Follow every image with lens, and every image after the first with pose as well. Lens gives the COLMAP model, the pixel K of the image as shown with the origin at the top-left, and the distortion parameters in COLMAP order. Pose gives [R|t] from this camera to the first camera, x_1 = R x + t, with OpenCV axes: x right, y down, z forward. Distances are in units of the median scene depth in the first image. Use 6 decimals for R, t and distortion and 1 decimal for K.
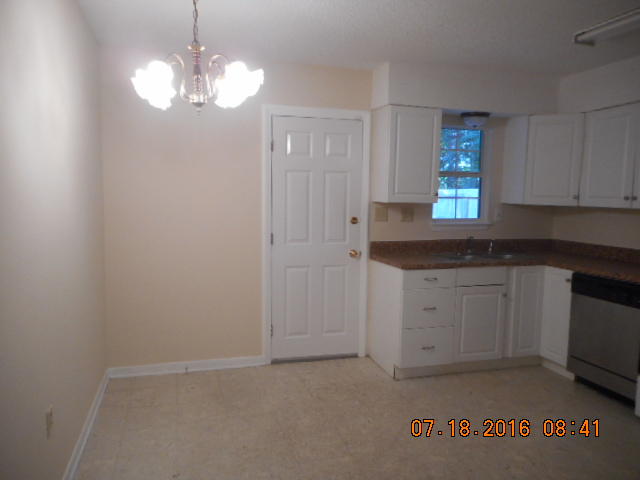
lens RADIAL K [[502.0, 0, 324.4], [0, 502.0, 241.8], [0, 0, 1]] dist [0.044944, -0.006577]
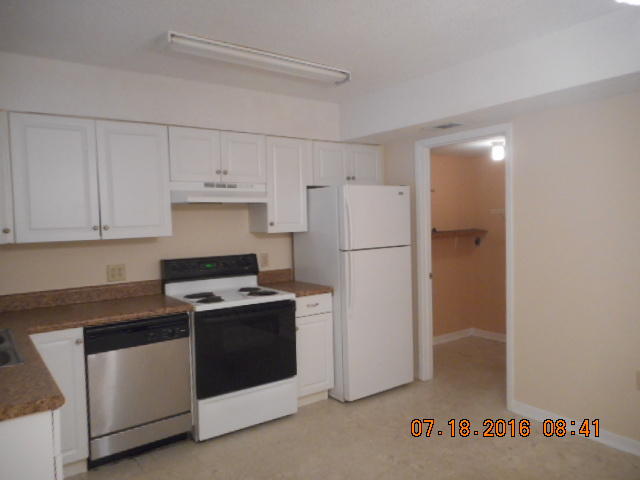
lens RADIAL K [[502.0, 0, 318.5], [0, 502.0, 242.3], [0, 0, 1]] dist [0.044944, -0.006577]
pose [[-0.349942, -0.052334, 0.935308, -0.302560], [0.110606, 0.989146, 0.096730, -0.093284], [-0.930219, 0.137301, -0.340355, 0.856855]]
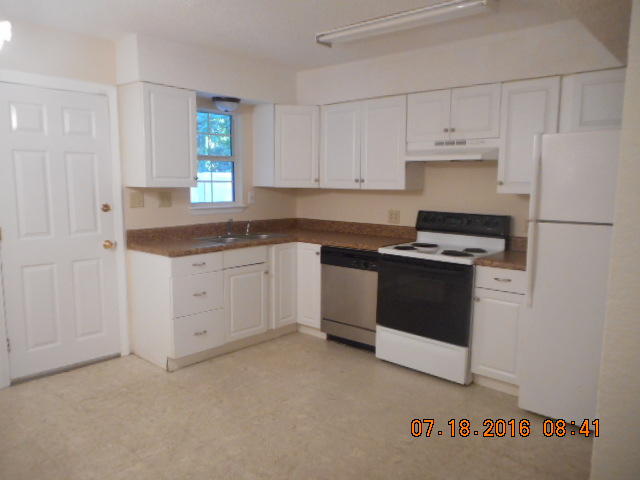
lens RADIAL K [[502.0, 0, 316.1], [0, 502.0, 240.9], [0, 0, 1]] dist [0.044944, -0.006577]
pose [[0.858157, -0.072221, 0.508281, -0.089109], [0.056249, 0.997322, 0.046739, -0.004673], [-0.510296, -0.011519, 0.859922, 0.030167]]
